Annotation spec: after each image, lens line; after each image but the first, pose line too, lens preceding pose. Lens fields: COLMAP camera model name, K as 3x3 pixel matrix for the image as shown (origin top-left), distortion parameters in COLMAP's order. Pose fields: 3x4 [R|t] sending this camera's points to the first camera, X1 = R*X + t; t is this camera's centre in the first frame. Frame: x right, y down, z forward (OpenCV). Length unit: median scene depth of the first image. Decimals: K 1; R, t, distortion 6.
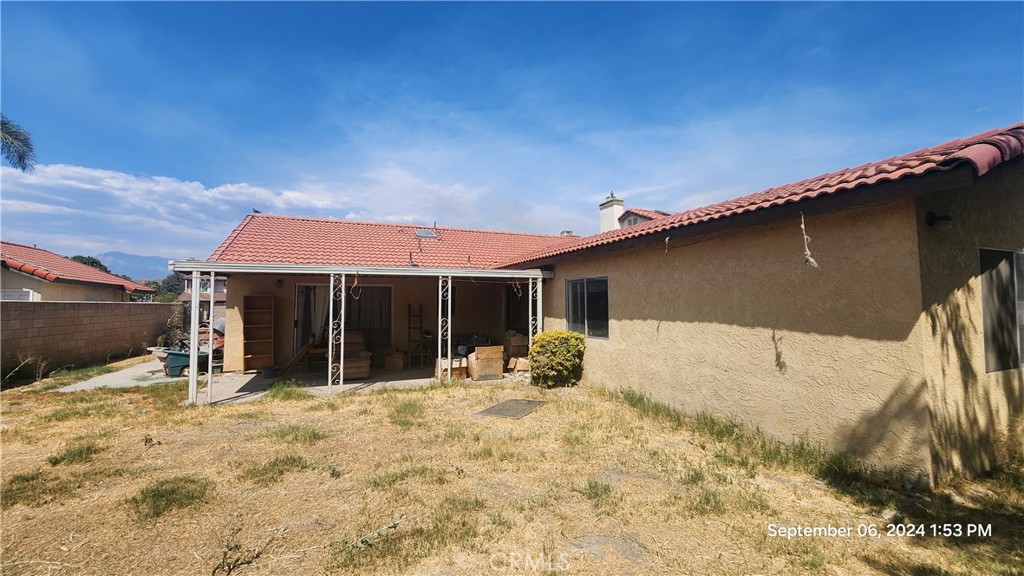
lens RADIAL K [[419.3, 0, 512.3], [0, 419.3, 279.0], [0, 0, 1]] dist [0.001413, -0.001253]
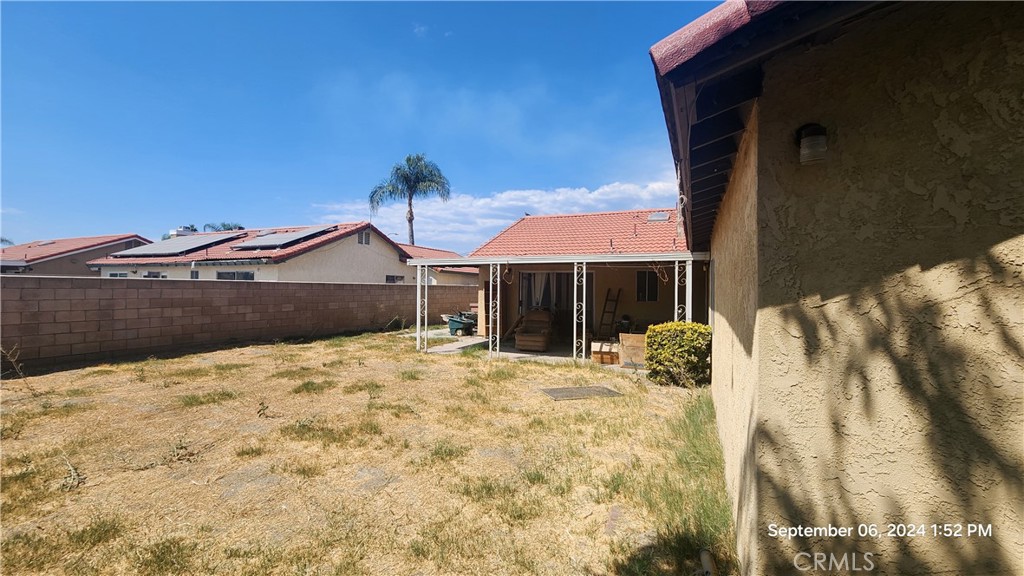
lens RADIAL K [[419.3, 0, 512.9], [0, 419.3, 291.5], [0, 0, 1]] dist [0.001413, -0.001253]
pose [[0.686038, 0.018850, -0.727322, 0.488552], [0.027766, 0.998258, 0.052061, 0.006541], [0.727036, -0.055911, 0.684319, 0.160002]]
